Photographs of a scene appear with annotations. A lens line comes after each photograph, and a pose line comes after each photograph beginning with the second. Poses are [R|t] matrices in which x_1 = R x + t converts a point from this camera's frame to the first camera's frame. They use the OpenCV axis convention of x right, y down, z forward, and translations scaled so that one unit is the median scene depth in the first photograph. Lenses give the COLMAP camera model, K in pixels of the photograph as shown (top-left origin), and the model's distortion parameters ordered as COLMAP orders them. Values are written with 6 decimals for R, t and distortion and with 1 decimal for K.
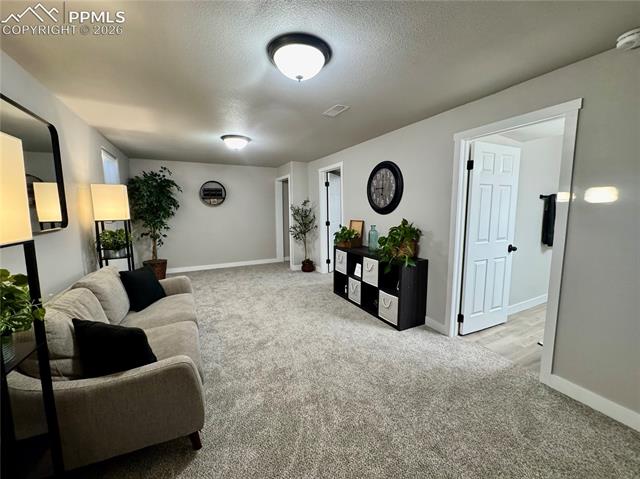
lens RADIAL K [[256.0, 0, 319.6], [0, 256.0, 239.5], [0, 0, 1]] dist [-0.003290, 0.000227]
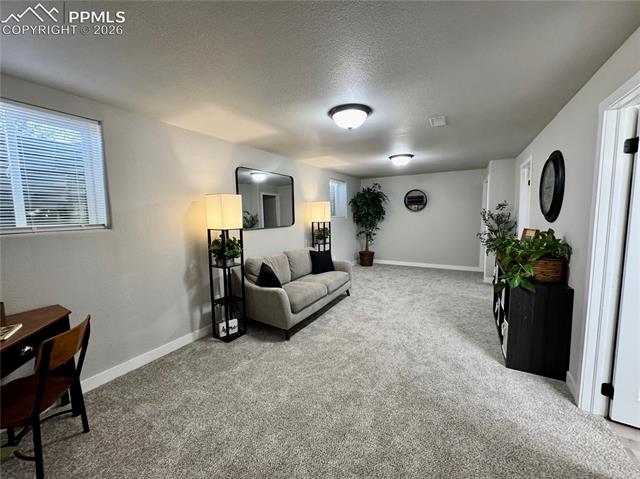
lens RADIAL K [[256.0, 0, 319.6], [0, 256.0, 239.5], [0, 0, 1]] dist [-0.003290, 0.000227]
pose [[0.545781, 0.079524, -0.834146, 0.536563], [-0.088367, 0.995398, 0.037079, -0.017525], [0.833255, 0.053474, 0.550296, 0.038520]]
